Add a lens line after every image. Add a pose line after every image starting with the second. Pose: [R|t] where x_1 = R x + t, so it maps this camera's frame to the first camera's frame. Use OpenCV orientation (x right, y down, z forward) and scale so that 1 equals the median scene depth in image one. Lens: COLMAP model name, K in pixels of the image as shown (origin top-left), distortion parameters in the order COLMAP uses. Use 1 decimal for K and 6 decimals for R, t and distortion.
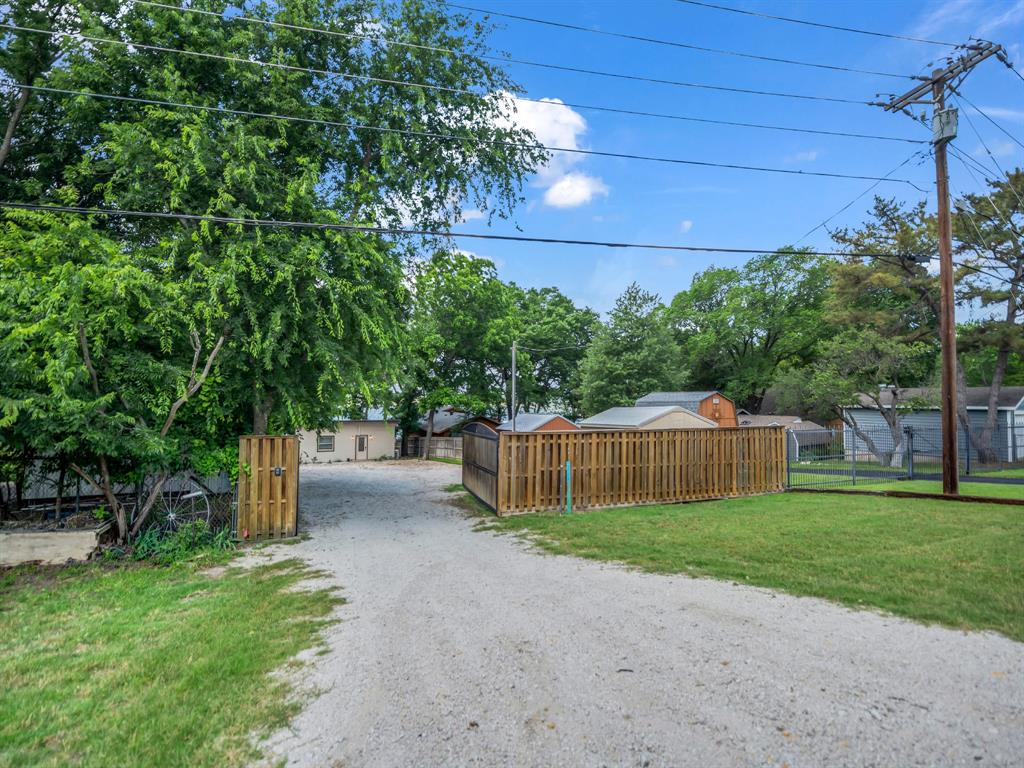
lens RADIAL K [[466.8, 0, 530.5], [0, 466.8, 406.5], [0, 0, 1]] dist [0.003577, -0.003438]
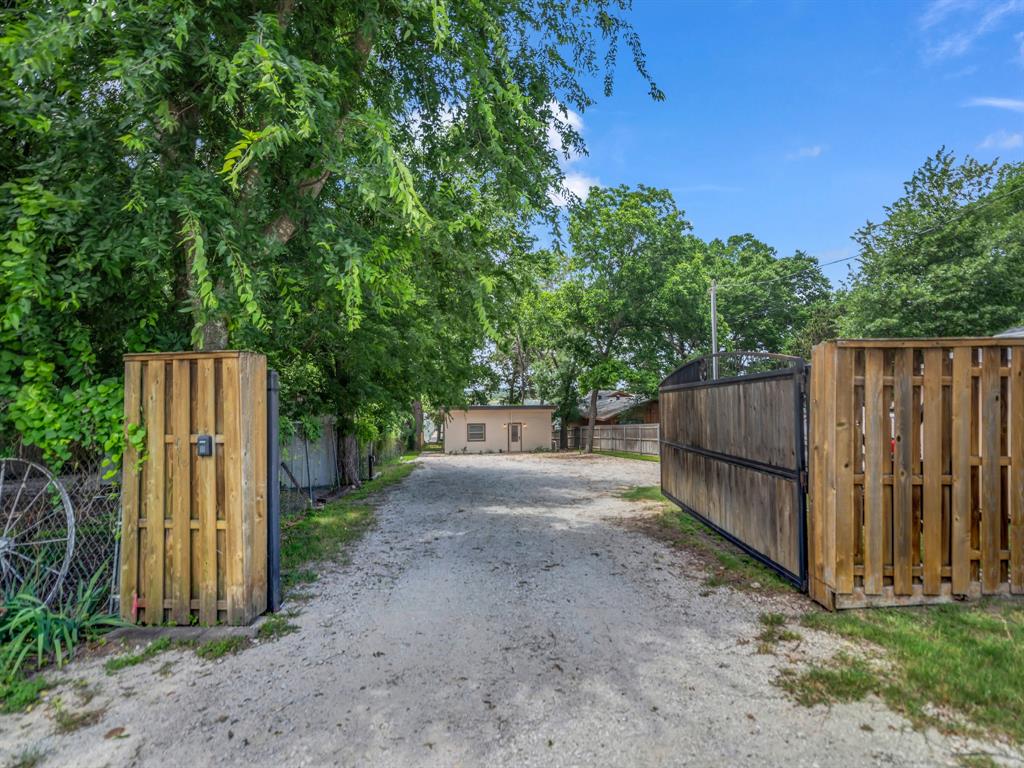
lens RADIAL K [[466.8, 0, 513.2], [0, 466.8, 406.6], [0, 0, 1]] dist [0.003577, -0.003438]
pose [[0.929865, -0.019095, -0.367406, -0.122302], [0.021193, 0.999774, 0.001676, 0.079669], [0.367291, -0.009345, 0.930059, 0.526505]]
